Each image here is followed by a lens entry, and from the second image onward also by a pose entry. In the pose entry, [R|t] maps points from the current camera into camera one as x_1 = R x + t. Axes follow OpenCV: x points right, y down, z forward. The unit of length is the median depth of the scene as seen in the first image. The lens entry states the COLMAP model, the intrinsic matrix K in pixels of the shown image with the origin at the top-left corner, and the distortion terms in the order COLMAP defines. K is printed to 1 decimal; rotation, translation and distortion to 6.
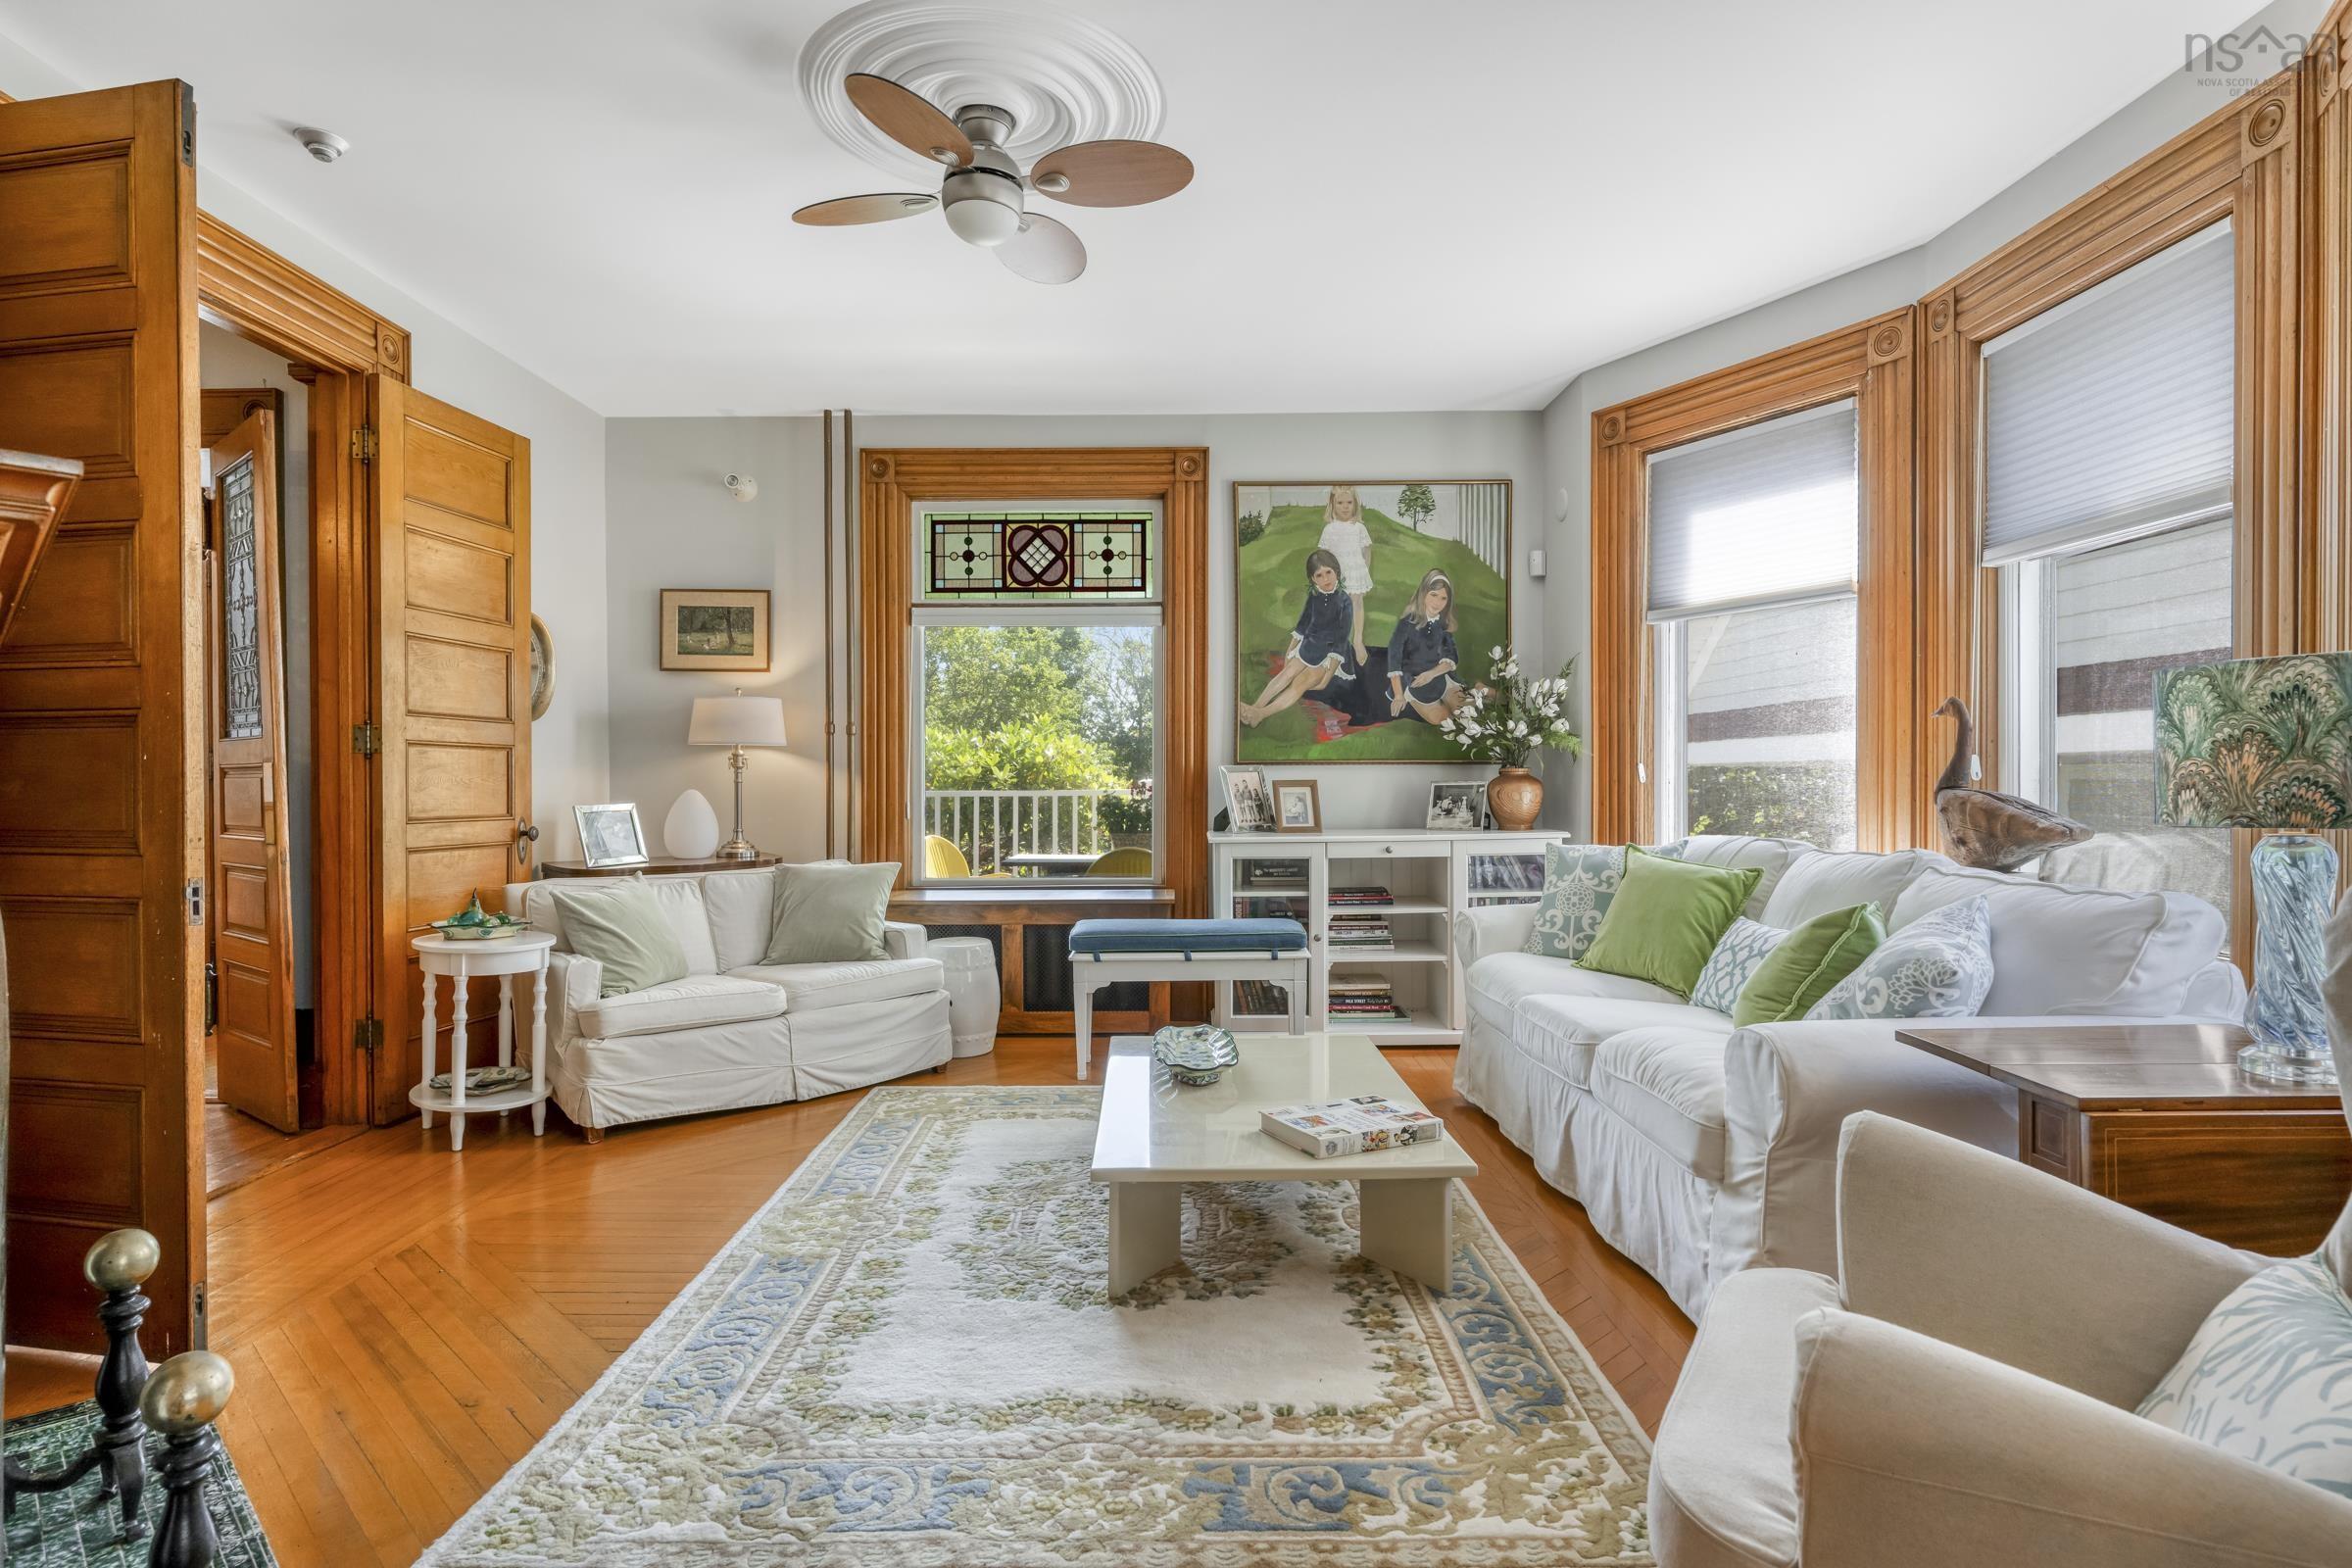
lens RADIAL K [[1216.7, 0, 1172.1], [0, 1216.7, 778.3], [0, 0, 1]] dist [-0.001053, -0.000677]
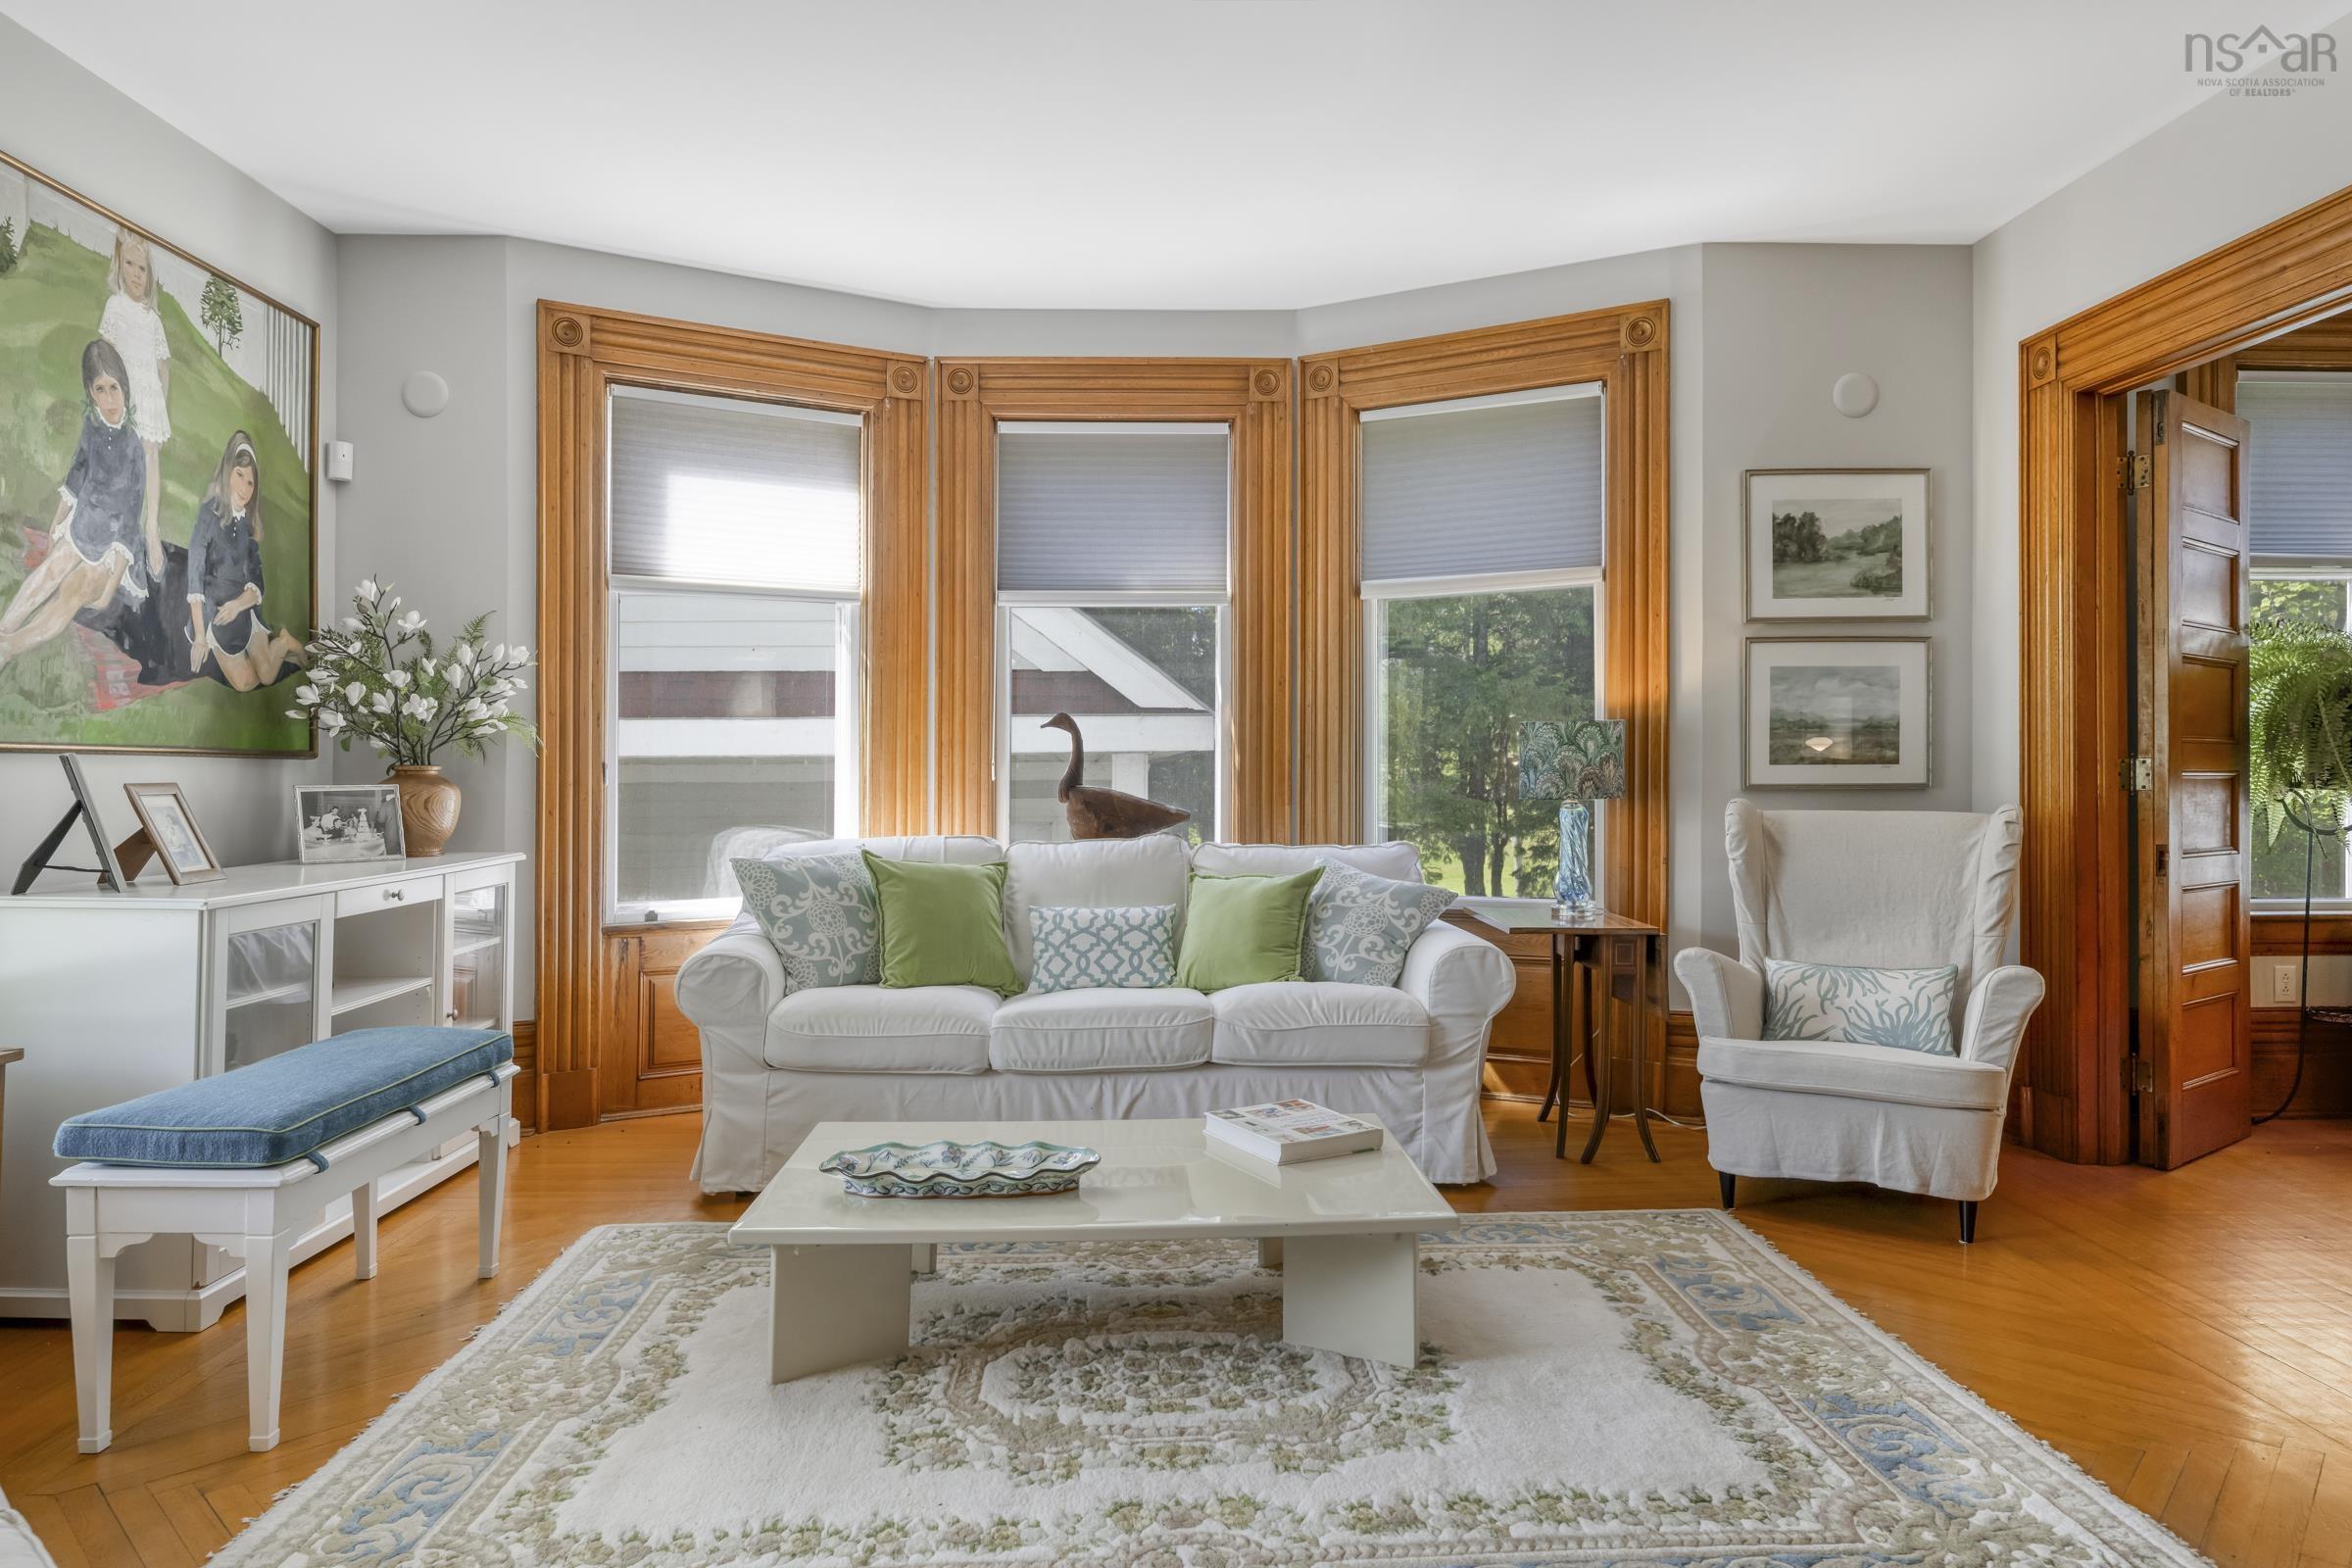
lens RADIAL K [[1426.2, 0, 1171.5], [0, 1426.2, 799.5], [0, 0, 1]] dist [-0.009014, 0.001243]
pose [[-0.023414, -0.010487, 0.999671, -0.495677], [0.004154, 0.999935, 0.010587, 0.003677], [-0.999717, 0.004401, -0.023369, 0.559829]]
